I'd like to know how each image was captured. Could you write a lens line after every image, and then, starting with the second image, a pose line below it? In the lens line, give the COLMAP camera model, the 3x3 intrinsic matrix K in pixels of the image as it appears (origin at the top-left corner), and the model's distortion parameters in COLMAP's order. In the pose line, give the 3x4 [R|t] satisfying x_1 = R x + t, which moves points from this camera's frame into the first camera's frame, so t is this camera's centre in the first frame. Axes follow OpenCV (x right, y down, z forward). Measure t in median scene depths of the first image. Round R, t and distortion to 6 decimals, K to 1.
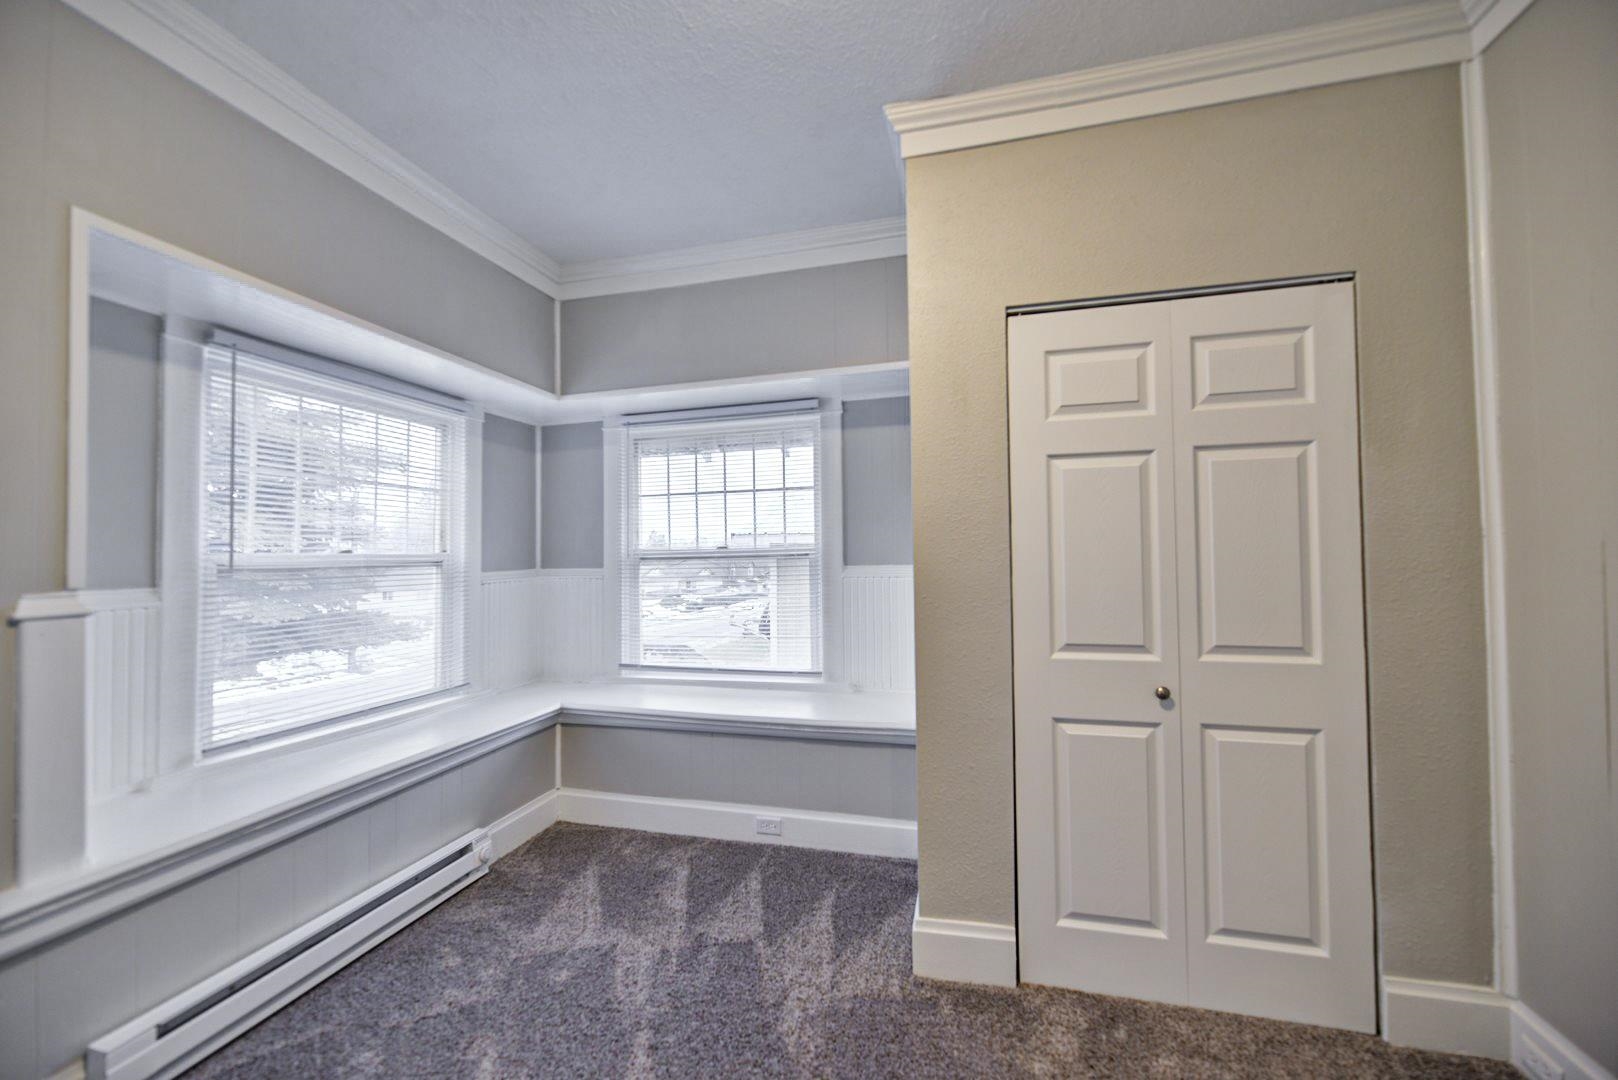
lens RADIAL K [[655.0, 0, 802.2], [0, 655.0, 538.3], [0, 0, 1]] dist [-0.002341, -0.000320]
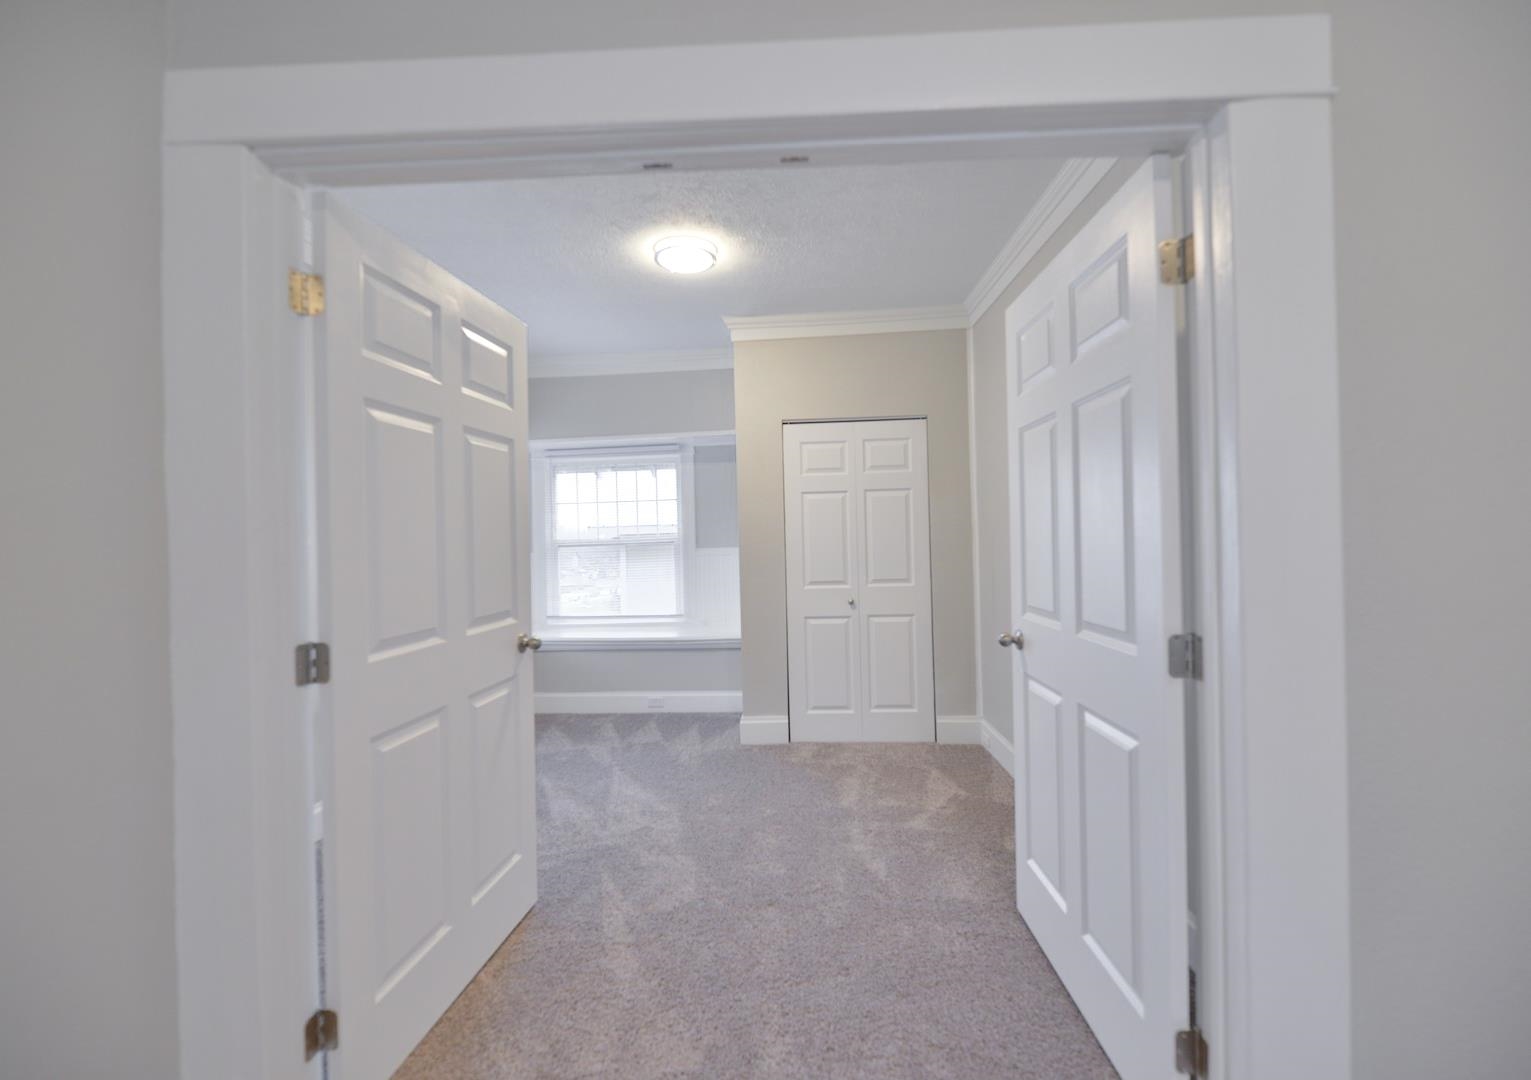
lens RADIAL K [[653.8, 0, 766.6], [0, 653.8, 536.1], [0, 0, 1]] dist [-0.000338, -0.000001]
pose [[0.977451, -0.010920, 0.210879, -0.169059], [0.007591, 0.999834, 0.016588, -0.020738], [-0.211025, -0.014613, 0.977371, -0.973991]]
